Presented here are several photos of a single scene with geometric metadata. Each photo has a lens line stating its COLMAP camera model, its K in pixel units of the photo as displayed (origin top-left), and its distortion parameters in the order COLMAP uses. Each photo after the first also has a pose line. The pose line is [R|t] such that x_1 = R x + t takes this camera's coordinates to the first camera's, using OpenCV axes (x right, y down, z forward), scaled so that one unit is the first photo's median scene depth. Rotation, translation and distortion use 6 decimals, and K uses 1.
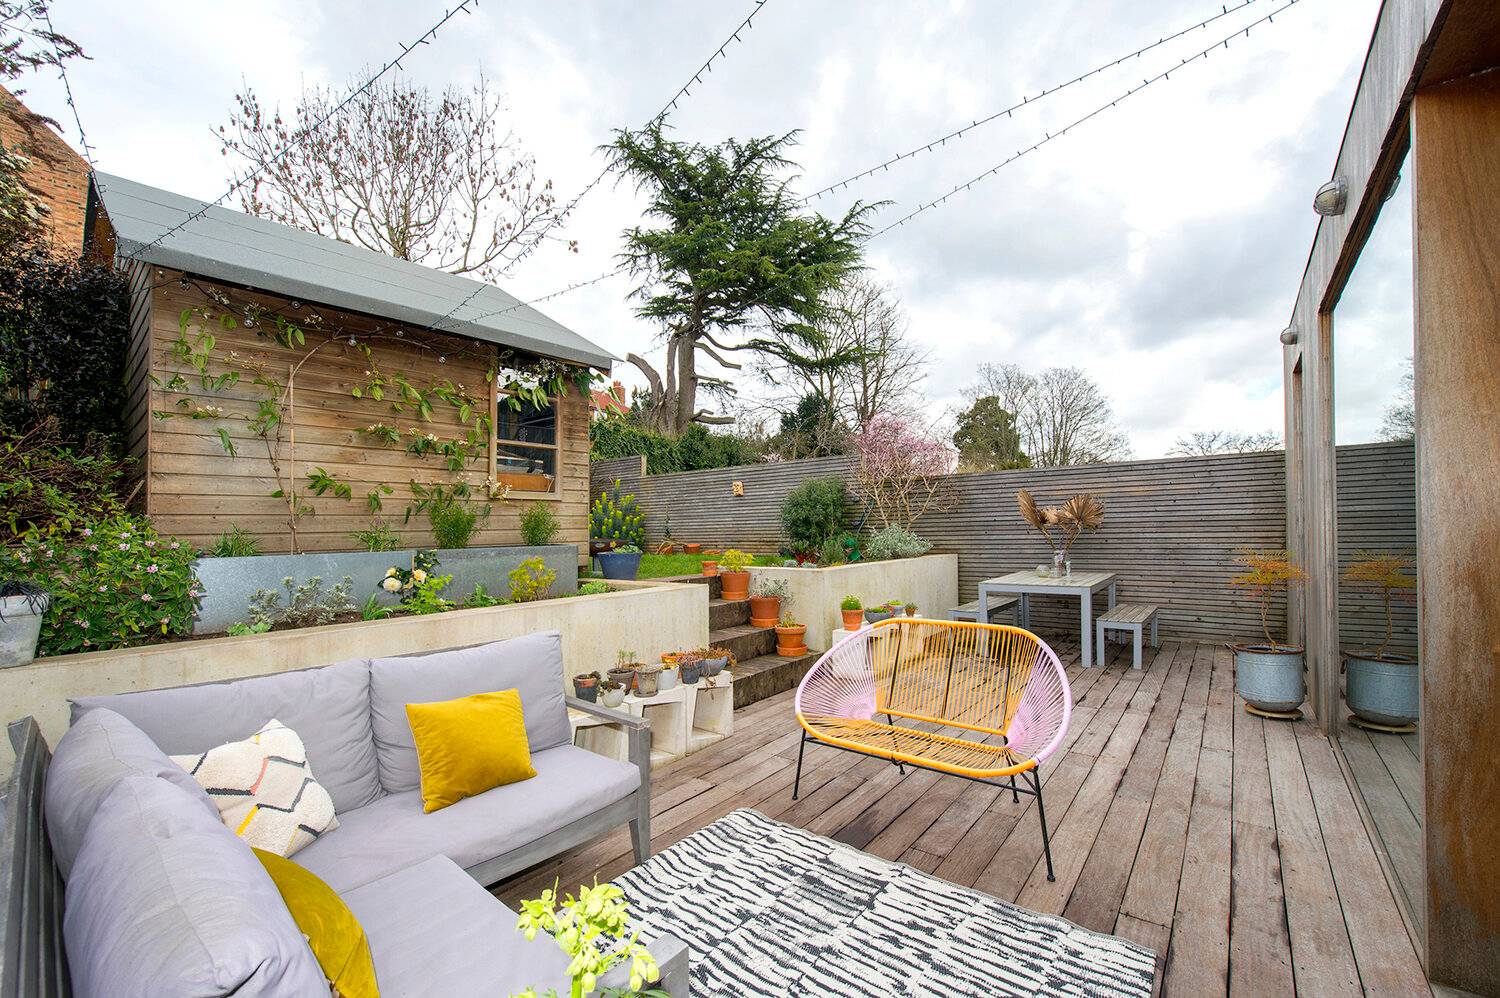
lens RADIAL K [[600.7, 0, 749.7], [0, 600.7, 523.8], [0, 0, 1]] dist [-0.027442, -0.000020]
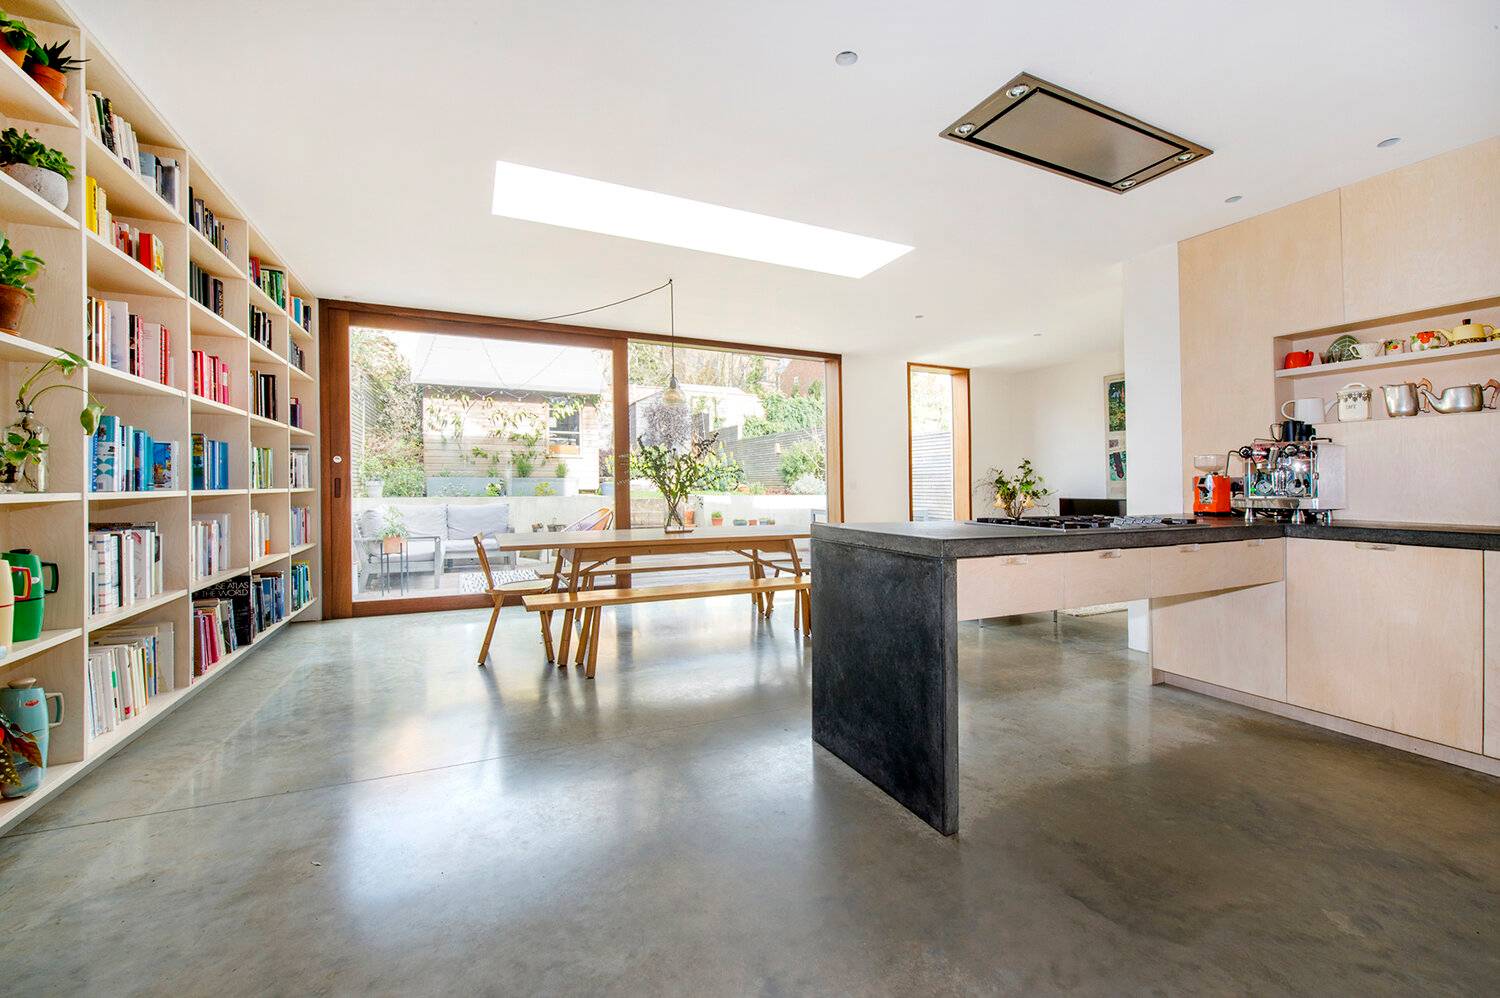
lens RADIAL K [[616.8, 0, 750.0], [0, 616.8, 499.0], [0, 0, 1]] dist [-0.027156, 0.000073]
pose [[0.903402, 0.025357, -0.428045, 1.088234], [-0.011031, 0.999294, 0.035916, 0.018658], [0.428653, -0.027724, 0.903044, -0.660017]]
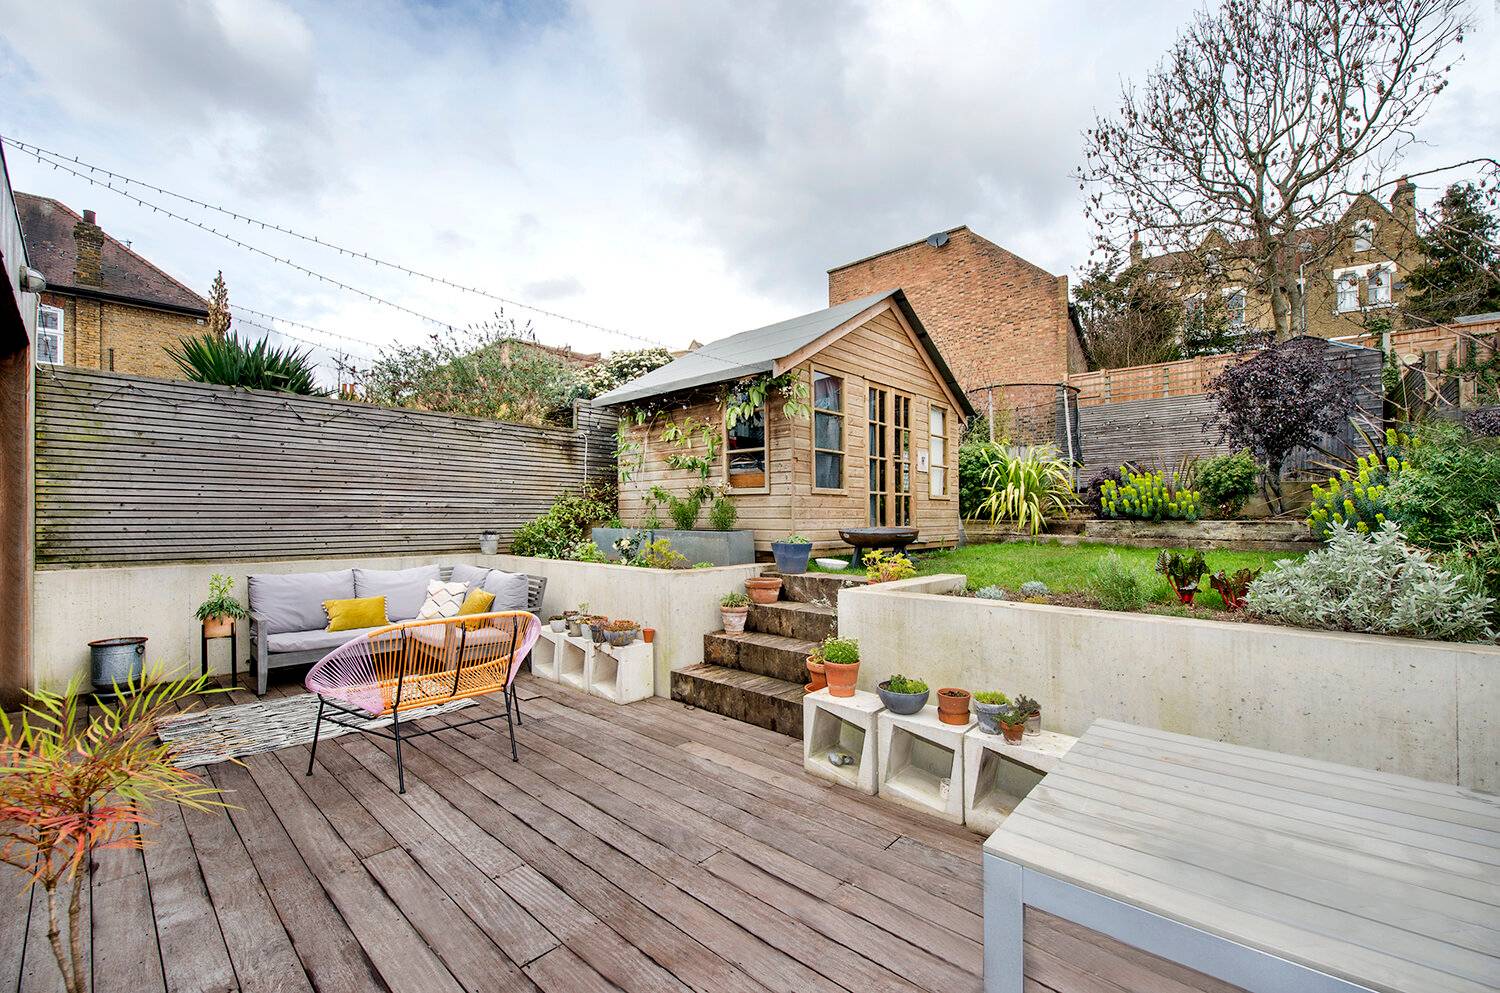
lens RADIAL K [[588.5, 0, 720.0], [0, 588.5, 501.5], [0, 0, 1]] dist [-0.026683, 0.000037]
pose [[-0.051023, -0.006647, -0.998675, 0.796688], [0.005979, 0.999958, -0.006961, -0.015993], [0.998680, -0.006326, -0.050982, 0.931777]]
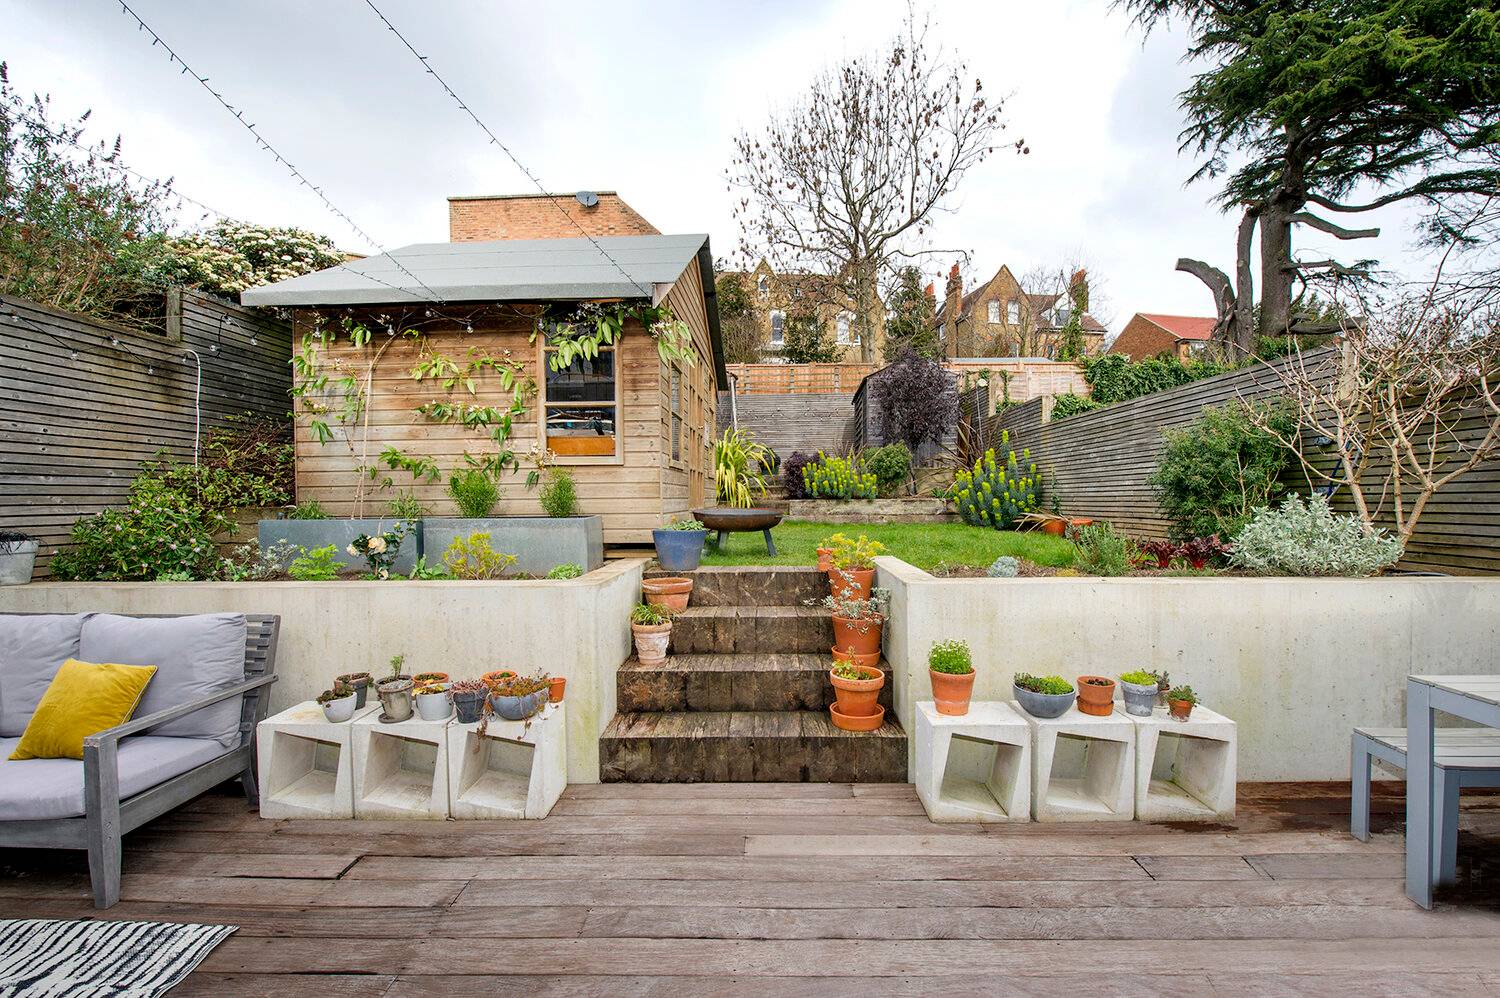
lens RADIAL K [[626.7, 0, 750.0], [0, 626.7, 499.0], [0, 0, 1]] dist [-0.016247, -0.000094]
pose [[0.618878, 0.013514, -0.785371, 0.482164], [0.002683, 0.999810, 0.019318, -0.007411], [0.785483, -0.014063, 0.618724, 0.570877]]
